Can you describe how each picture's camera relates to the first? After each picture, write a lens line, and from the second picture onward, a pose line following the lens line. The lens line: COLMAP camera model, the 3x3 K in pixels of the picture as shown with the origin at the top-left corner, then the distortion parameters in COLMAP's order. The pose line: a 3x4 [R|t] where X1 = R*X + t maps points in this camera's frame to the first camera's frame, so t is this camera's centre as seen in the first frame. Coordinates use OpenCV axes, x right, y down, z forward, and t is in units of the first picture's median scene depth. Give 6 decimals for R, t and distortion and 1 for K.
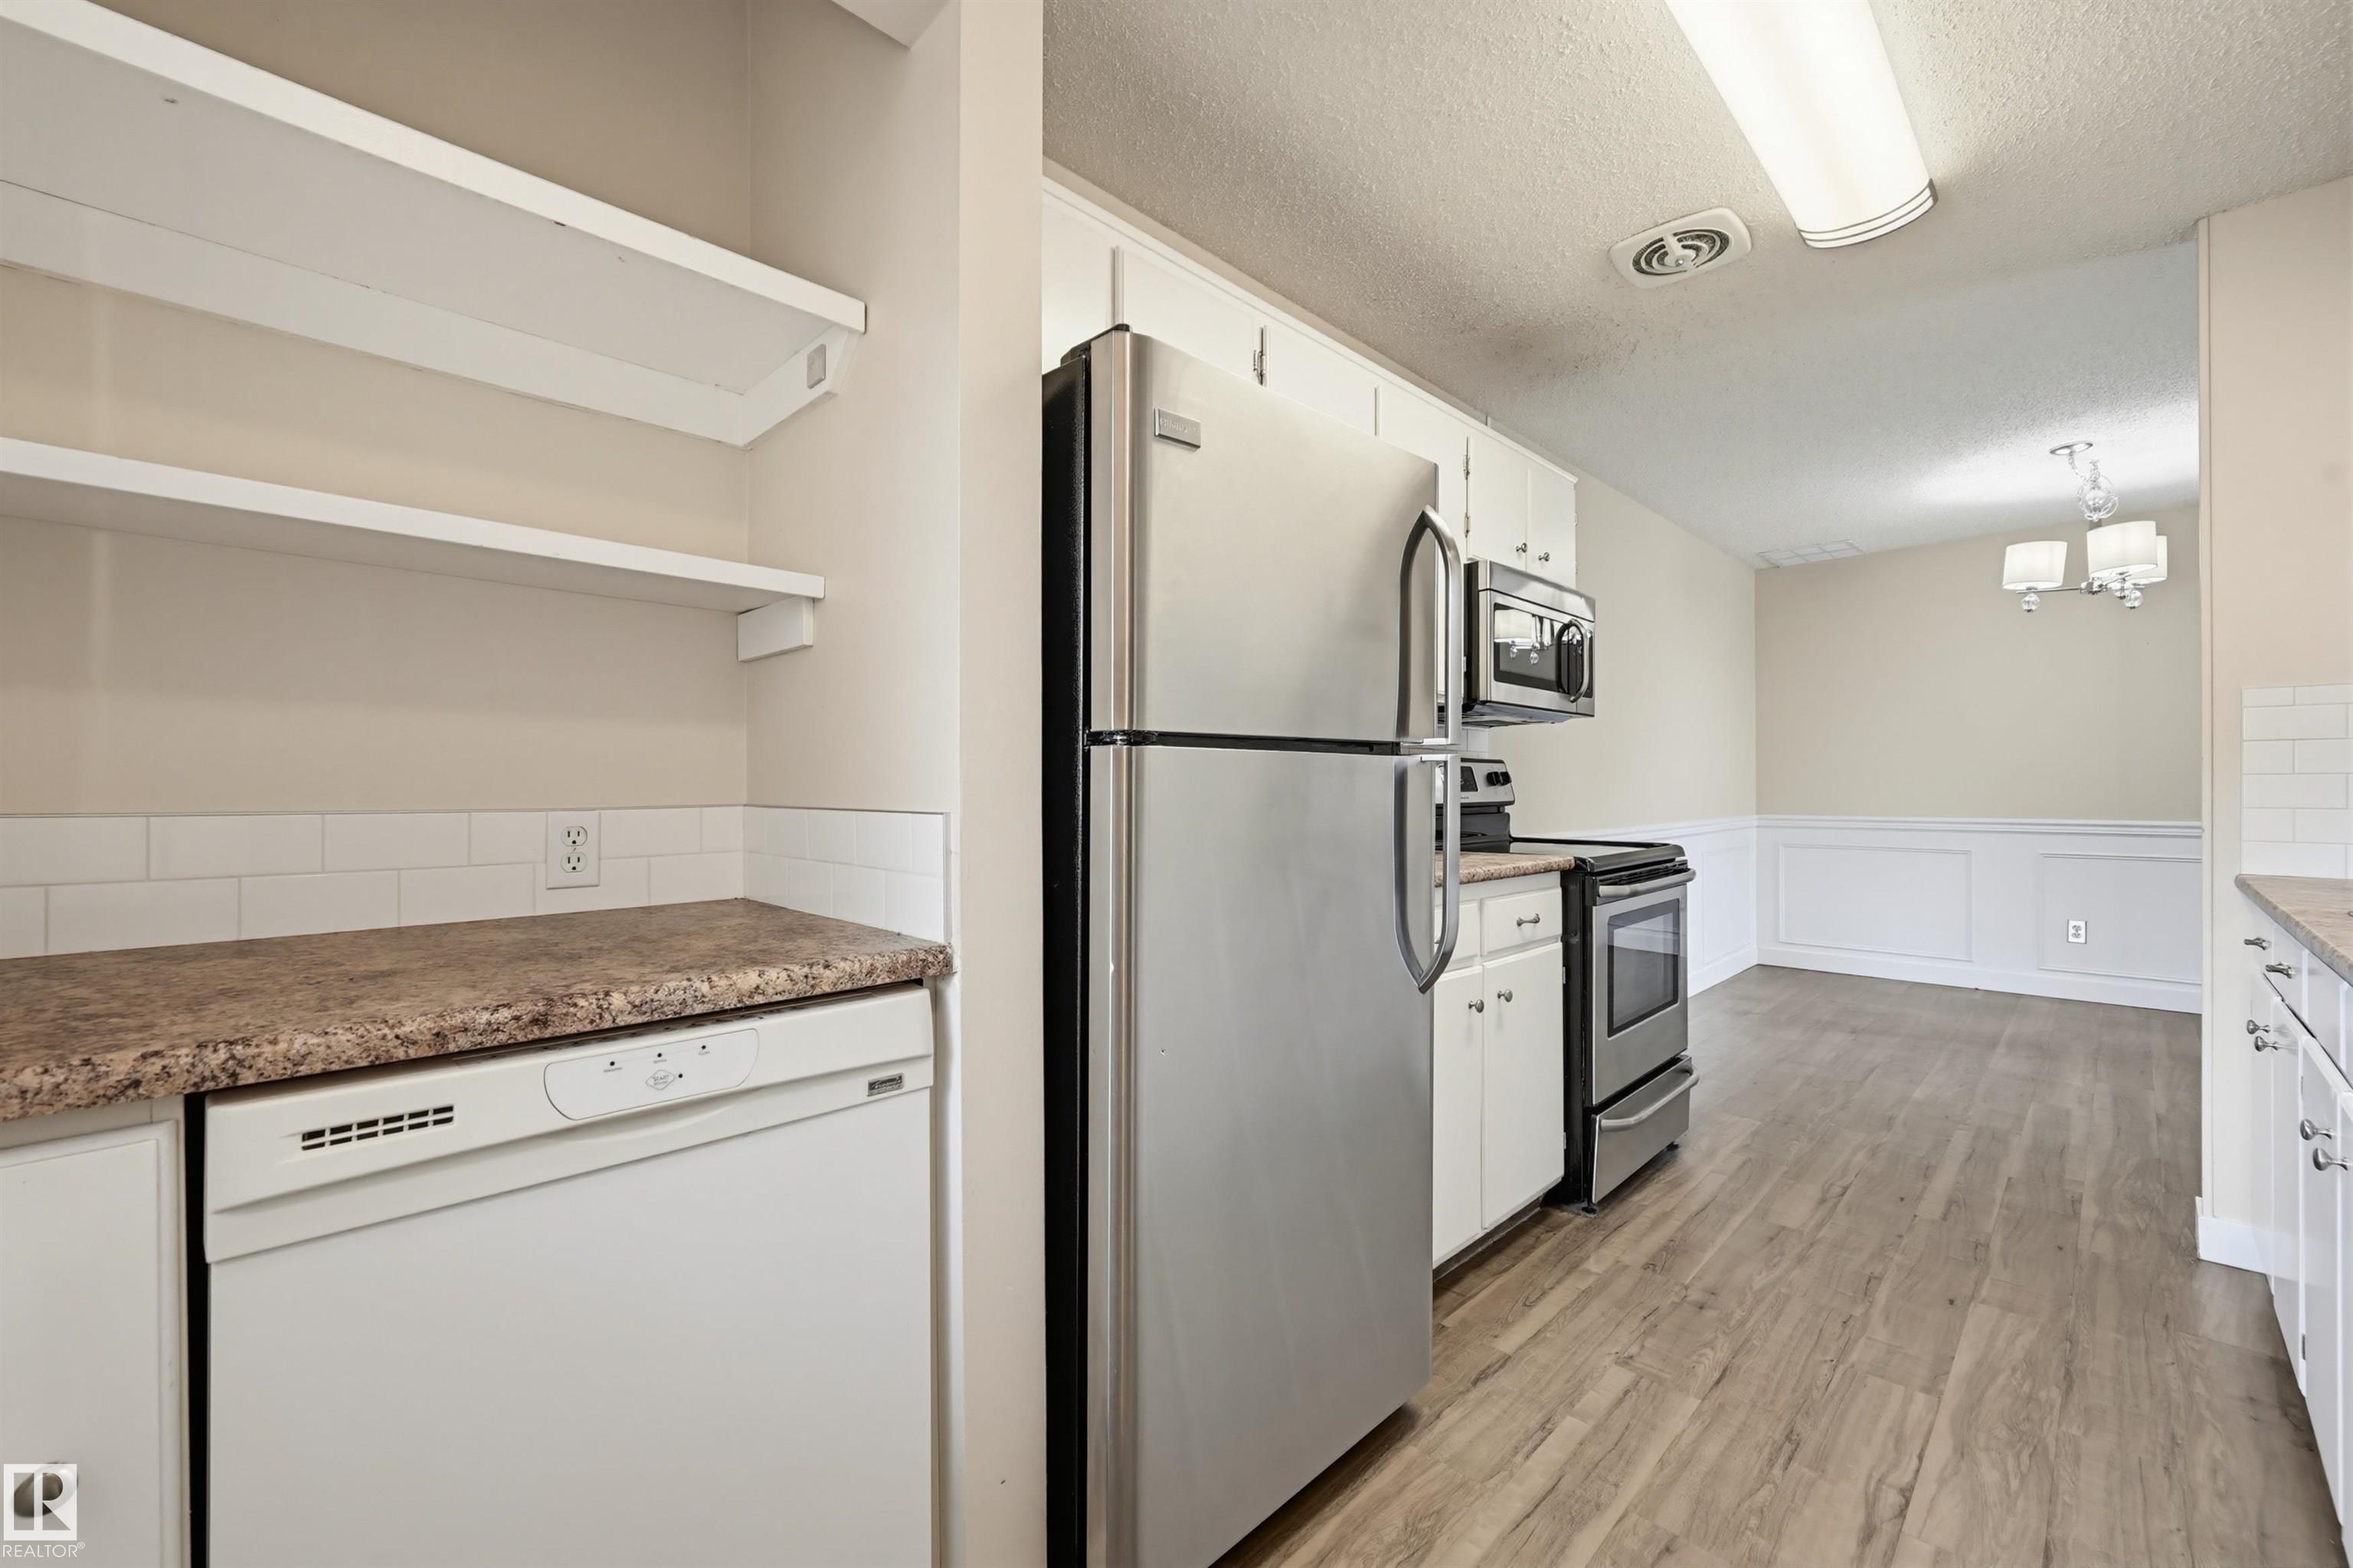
lens RADIAL K [[954.8, 0, 1159.1], [0, 954.8, 789.0], [0, 0, 1]] dist [-0.000962, -0.000329]
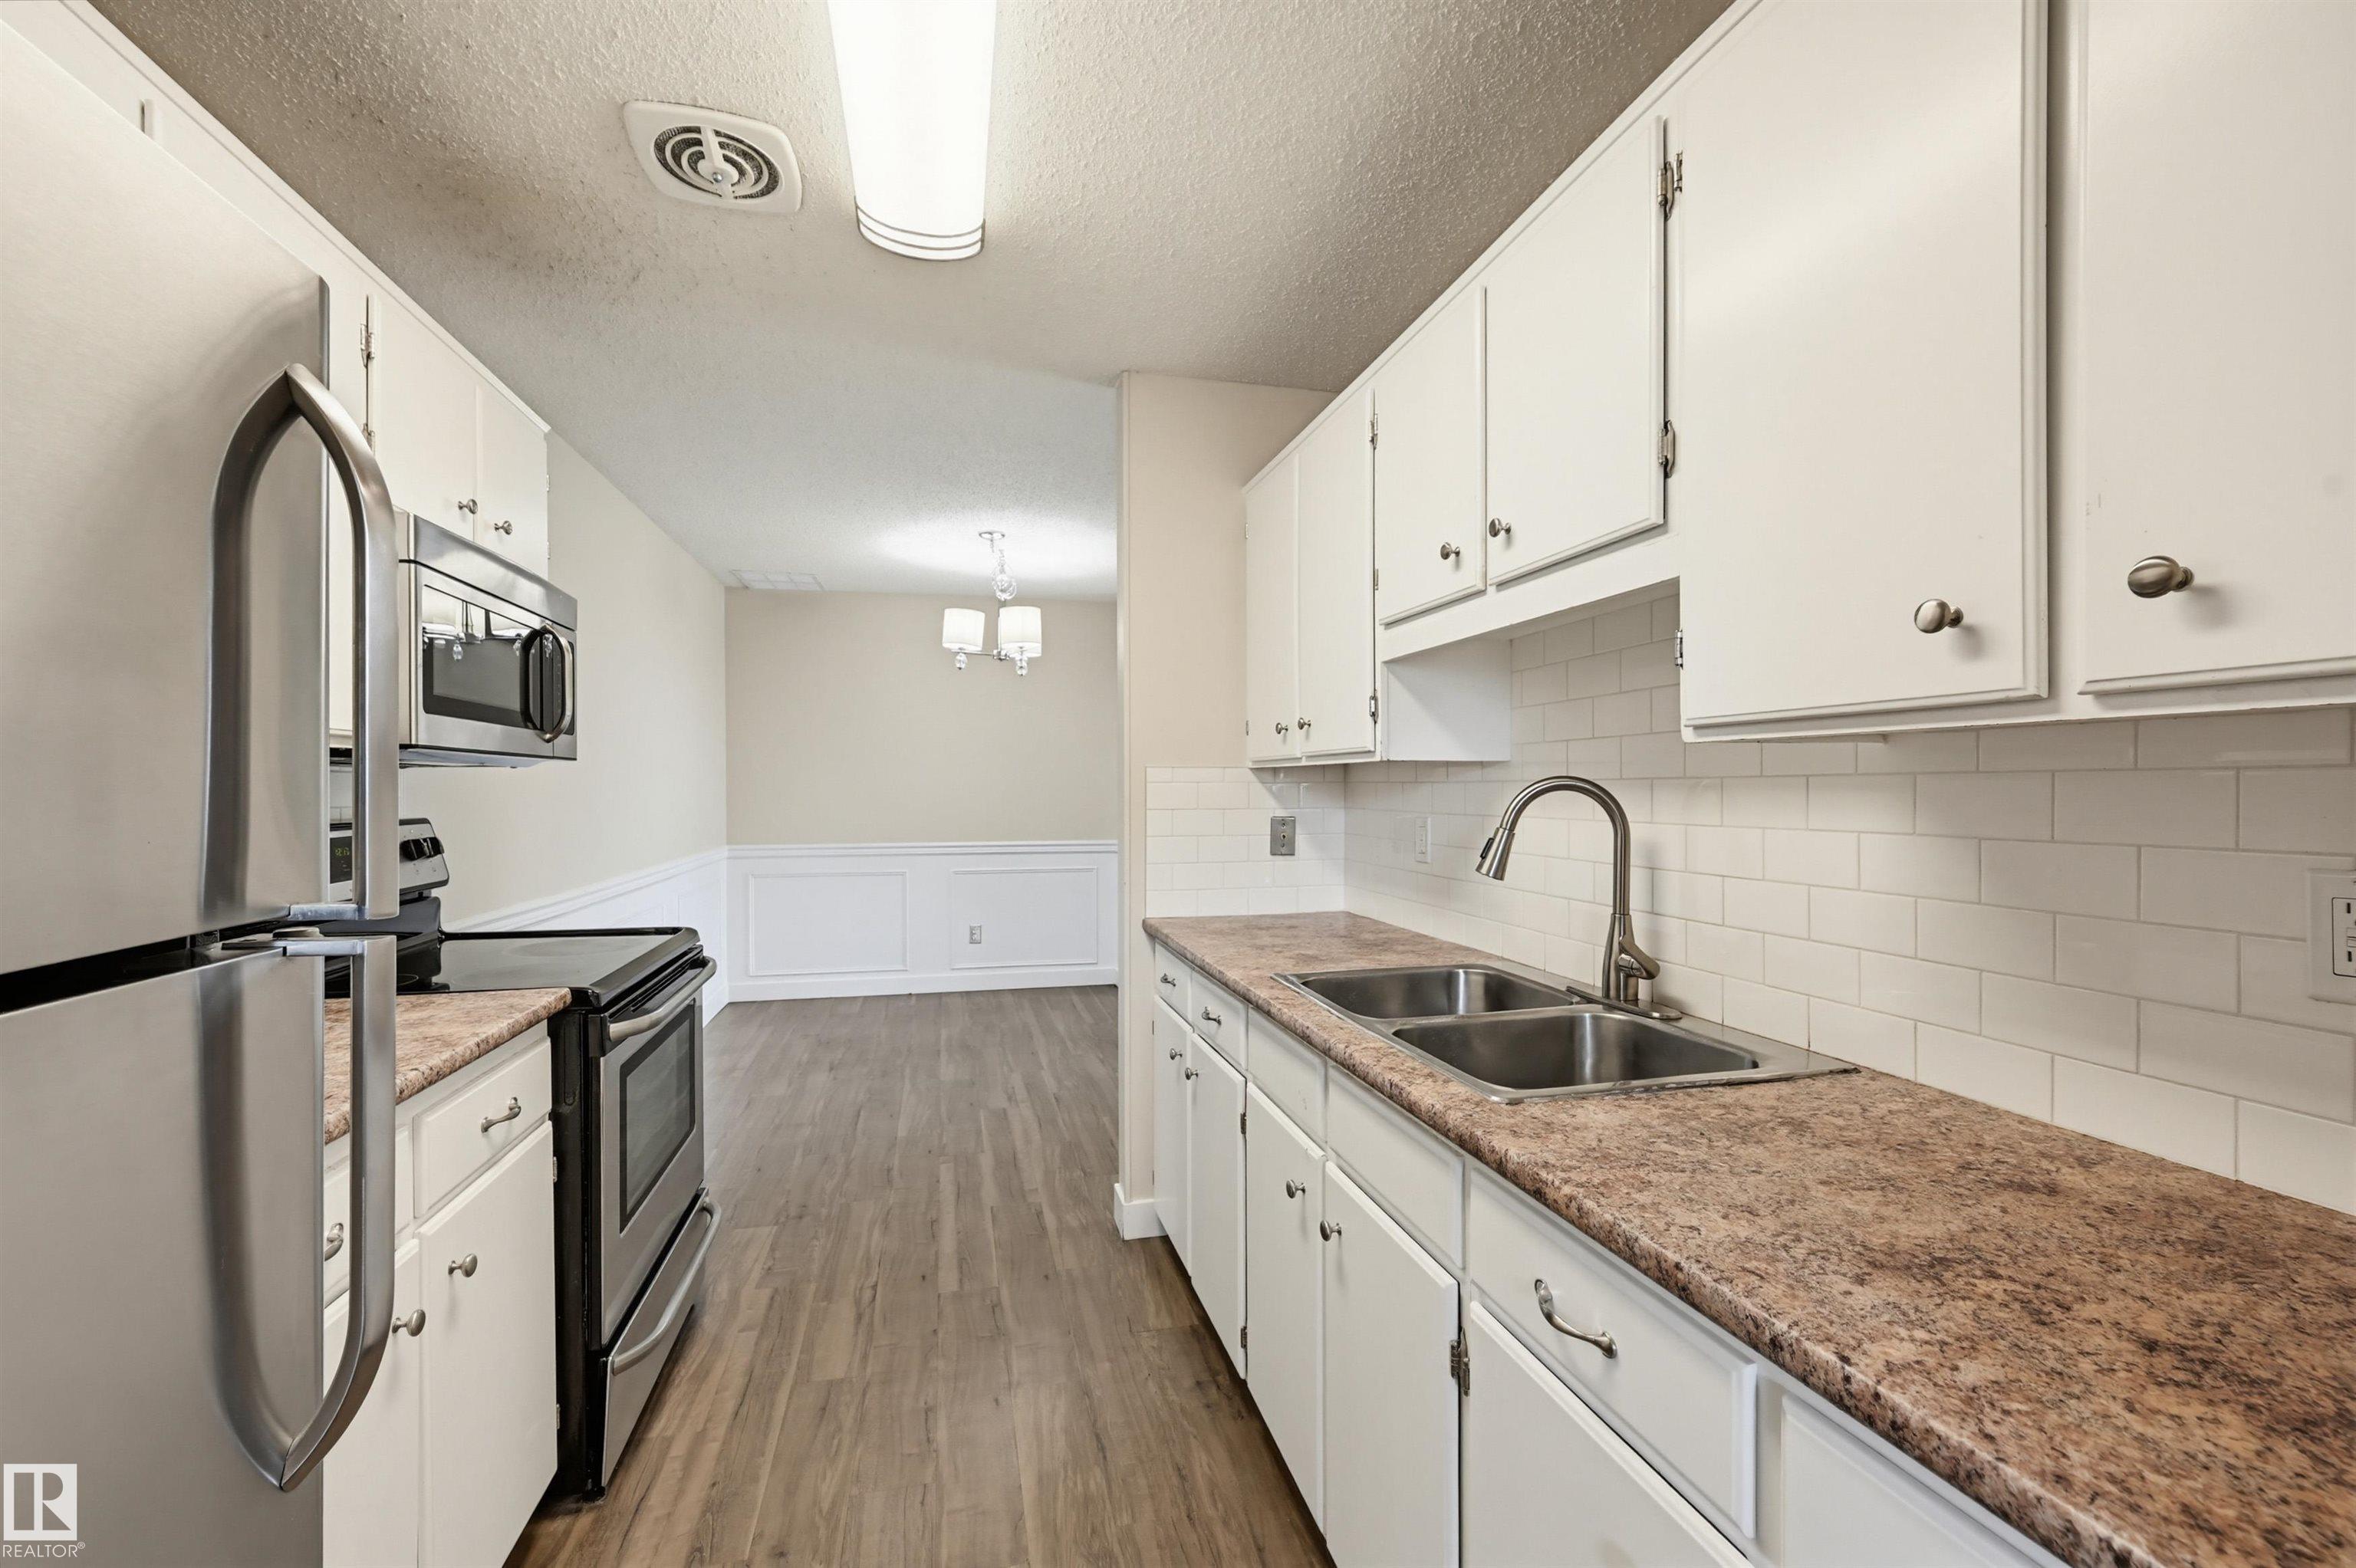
lens RADIAL K [[975.1, 0, 1171.4], [0, 975.1, 798.0], [0, 0, 1]] dist [-0.002112, -0.000408]
pose [[0.521096, -0.007357, 0.853466, 0.064248], [-0.000253, 0.999961, 0.008774, -0.061354], [-0.853498, -0.004788, 0.521074, 0.253050]]
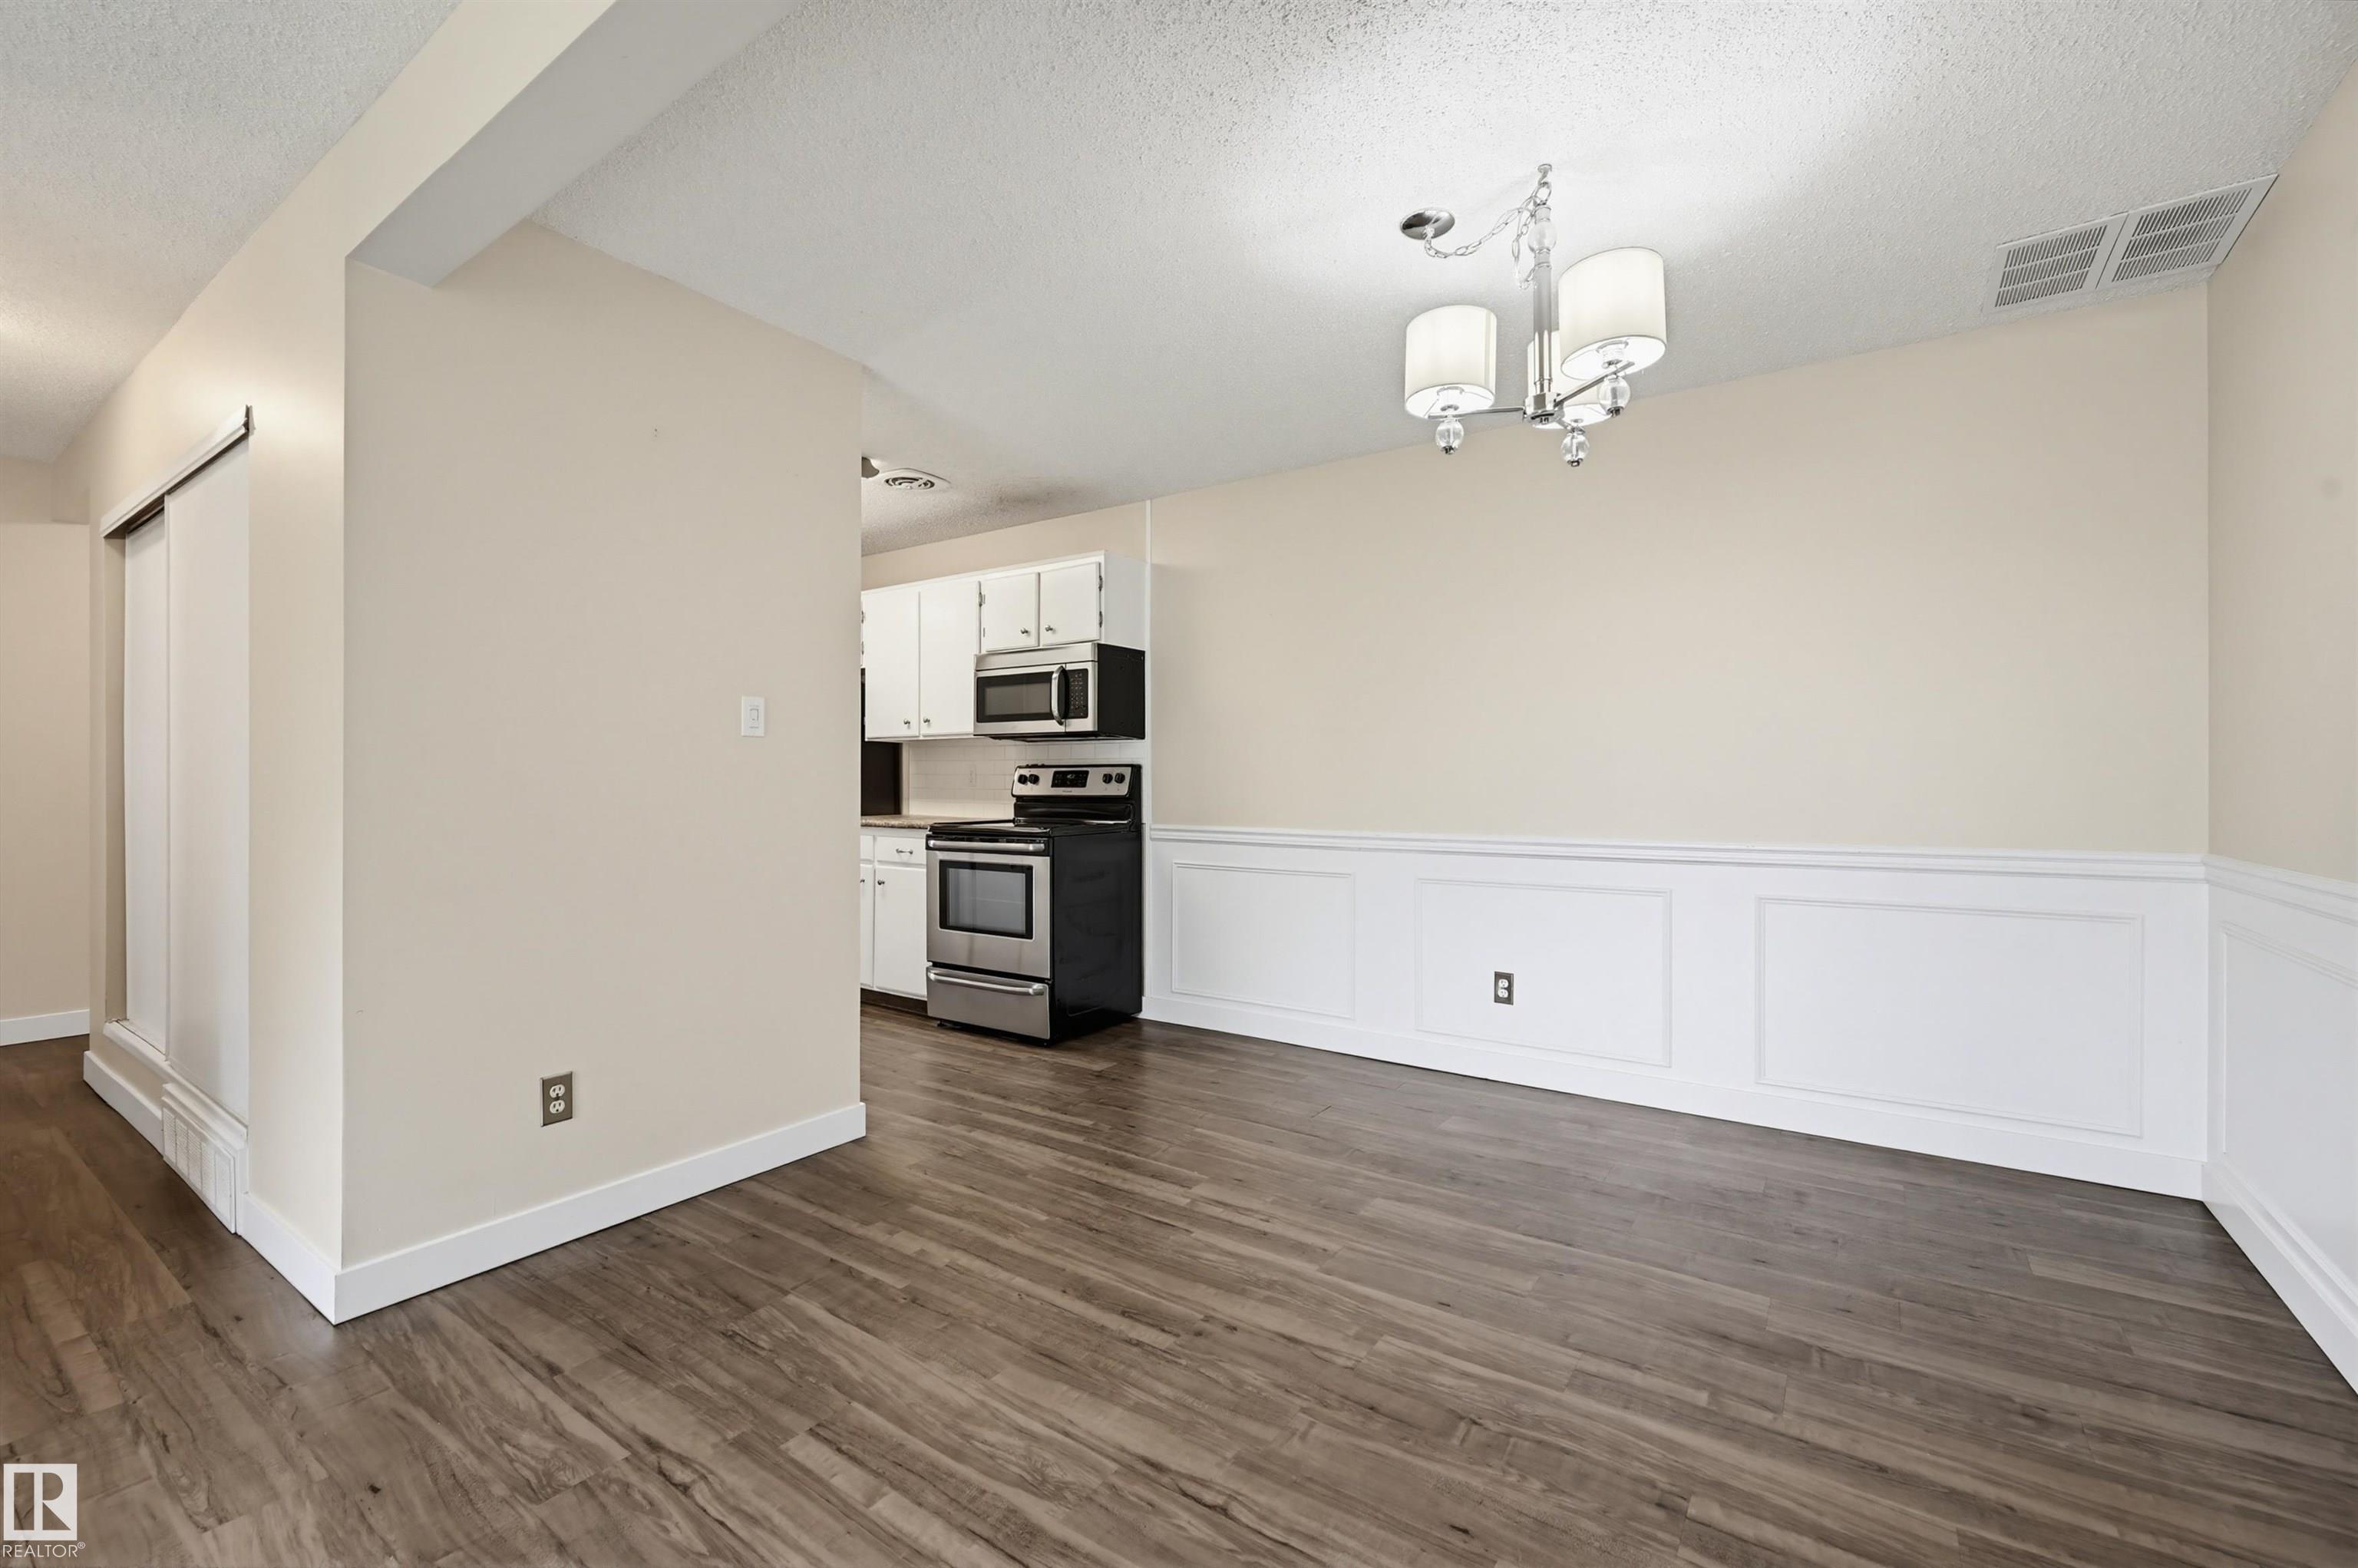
lens RADIAL K [[984.3, 0, 1165.0], [0, 984.3, 783.1], [0, 0, 1]] dist [-0.001715, -0.000389]
pose [[0.172082, 0.001977, -0.985081, 2.092426], [-0.002991, 0.999994, 0.001484, -0.007439], [0.985078, 0.002691, 0.172087, 0.991927]]
